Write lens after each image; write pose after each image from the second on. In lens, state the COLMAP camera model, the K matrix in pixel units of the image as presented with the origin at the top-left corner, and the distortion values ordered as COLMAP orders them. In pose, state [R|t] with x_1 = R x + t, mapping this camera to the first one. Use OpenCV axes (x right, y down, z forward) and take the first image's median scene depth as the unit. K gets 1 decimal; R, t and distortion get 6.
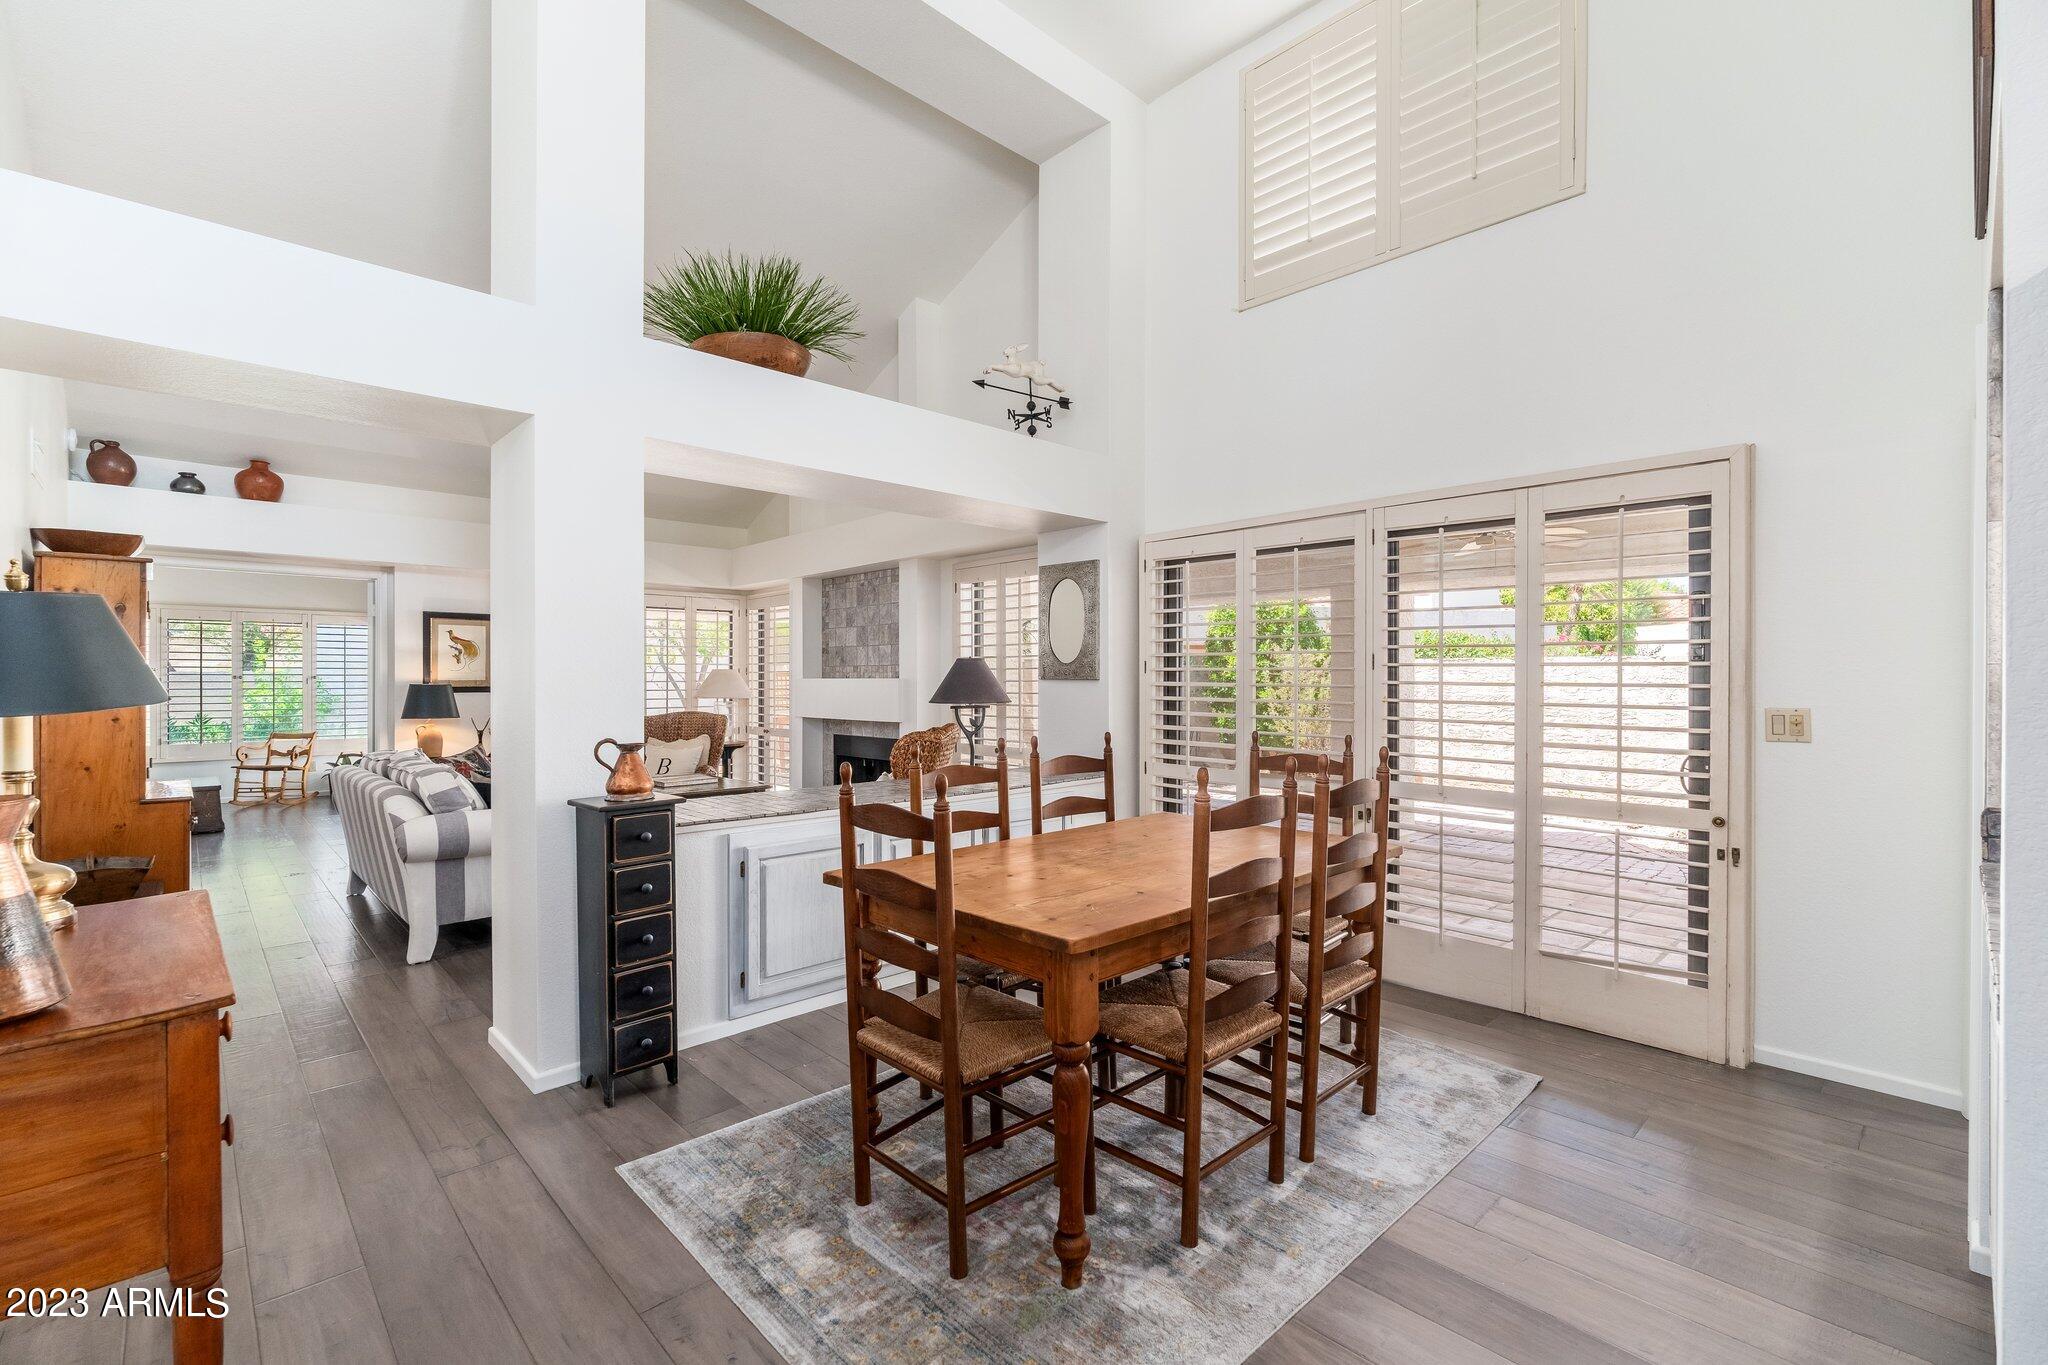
lens RADIAL K [[897.0, 0, 1024.0], [0, 897.0, 682.5], [0, 0, 1]] dist [-0.002840, -0.000217]
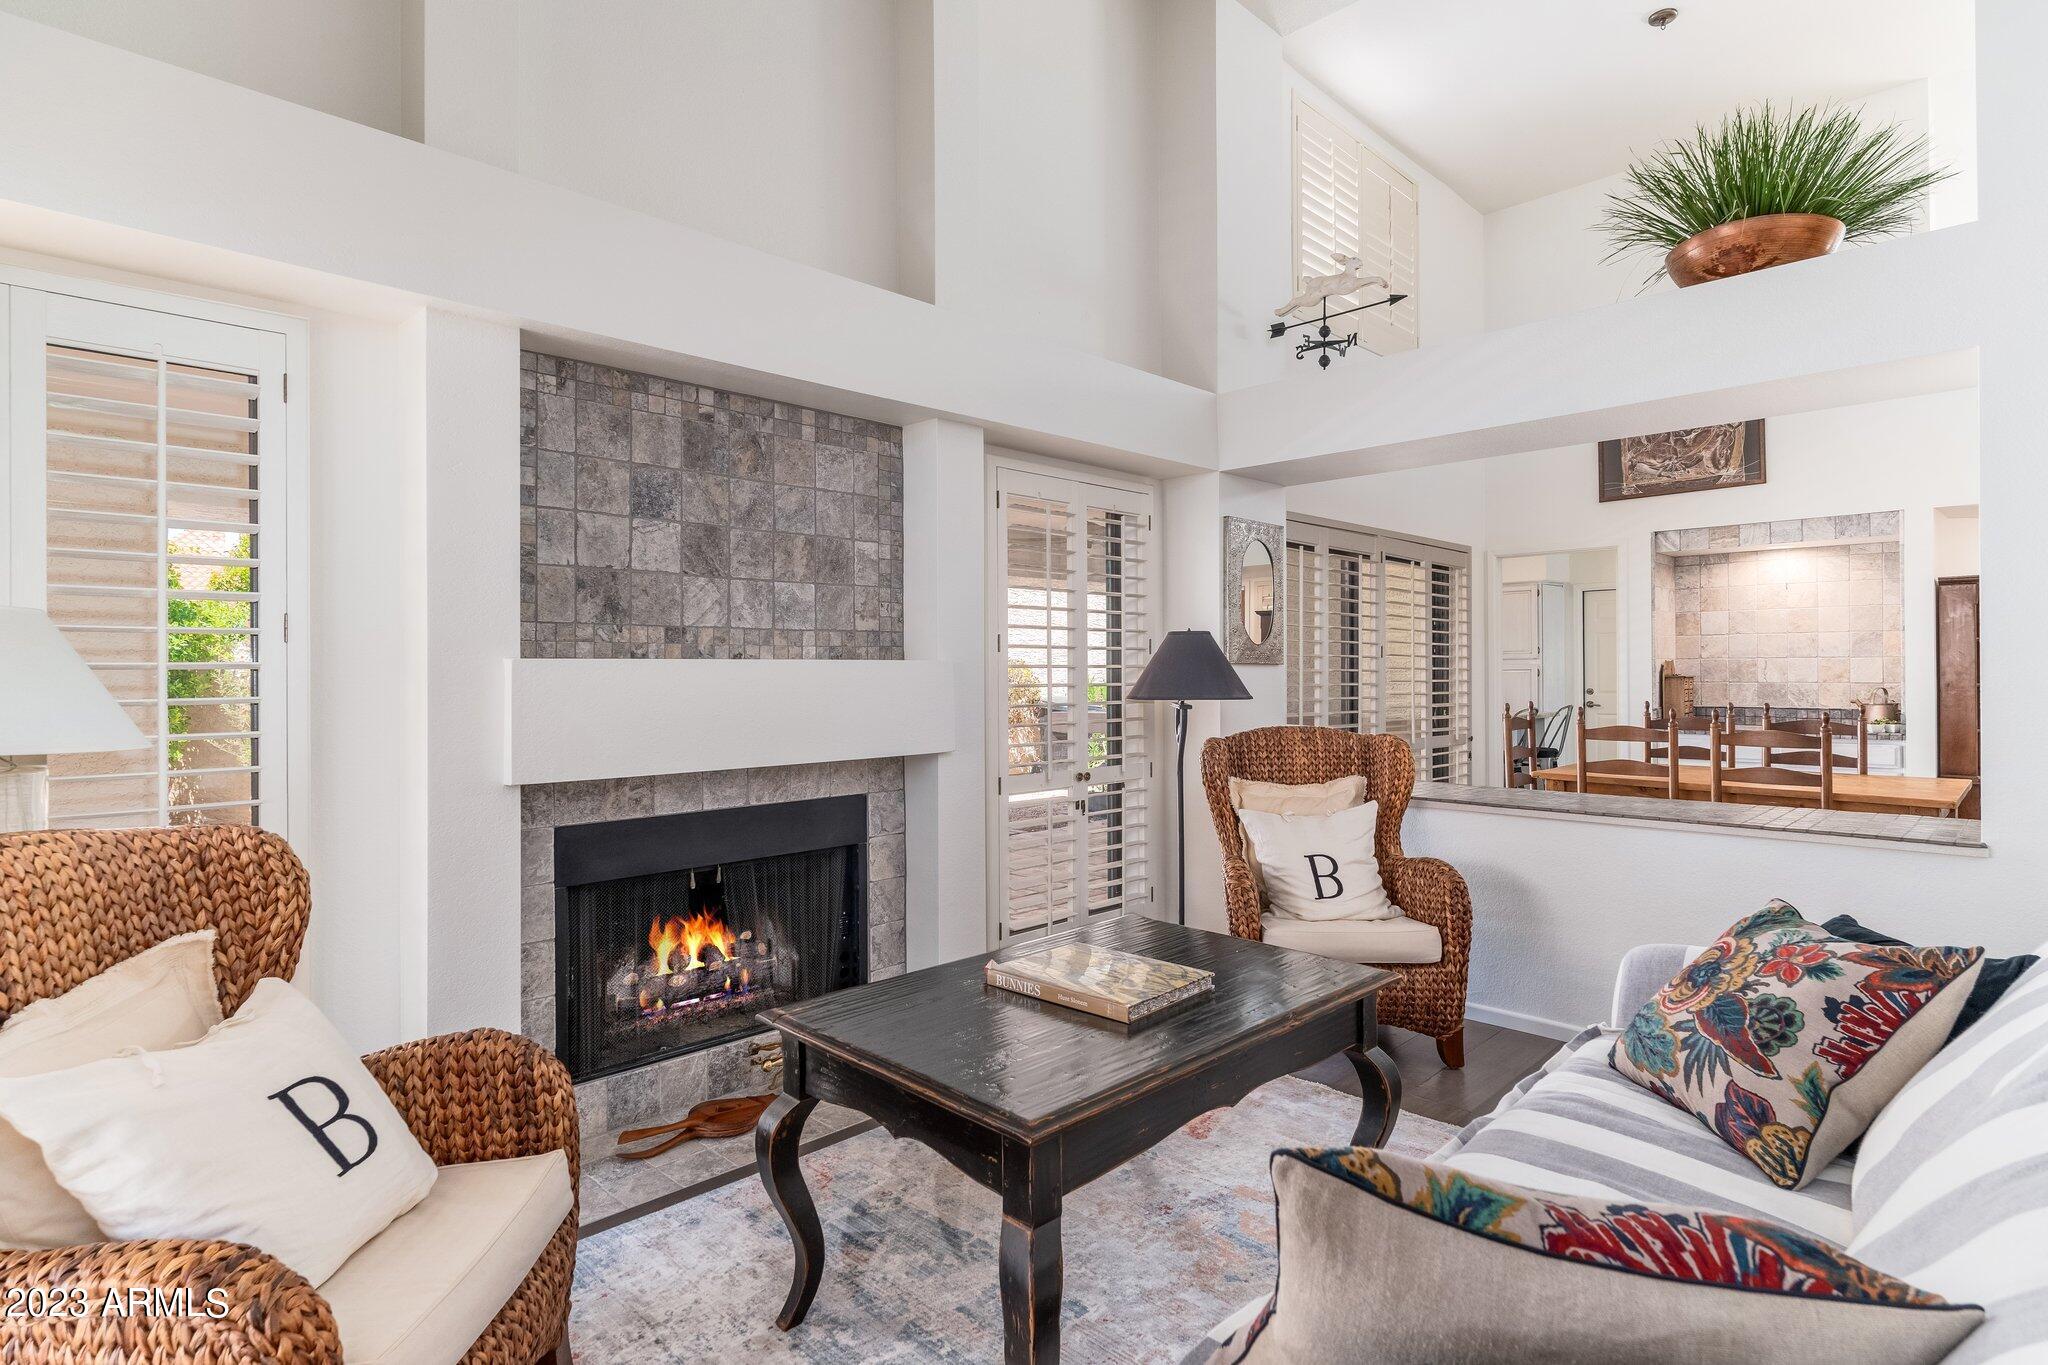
lens RADIAL K [[1042.0, 0, 1025.1], [0, 1042.0, 668.6], [0, 0, 1]] dist [-0.002493, 0.000619]
pose [[-0.024263, 0.004638, 0.999695, -0.638394], [0.008673, 0.999953, -0.004428, 0.002198], [-0.999668, 0.008563, -0.024302, 0.885887]]
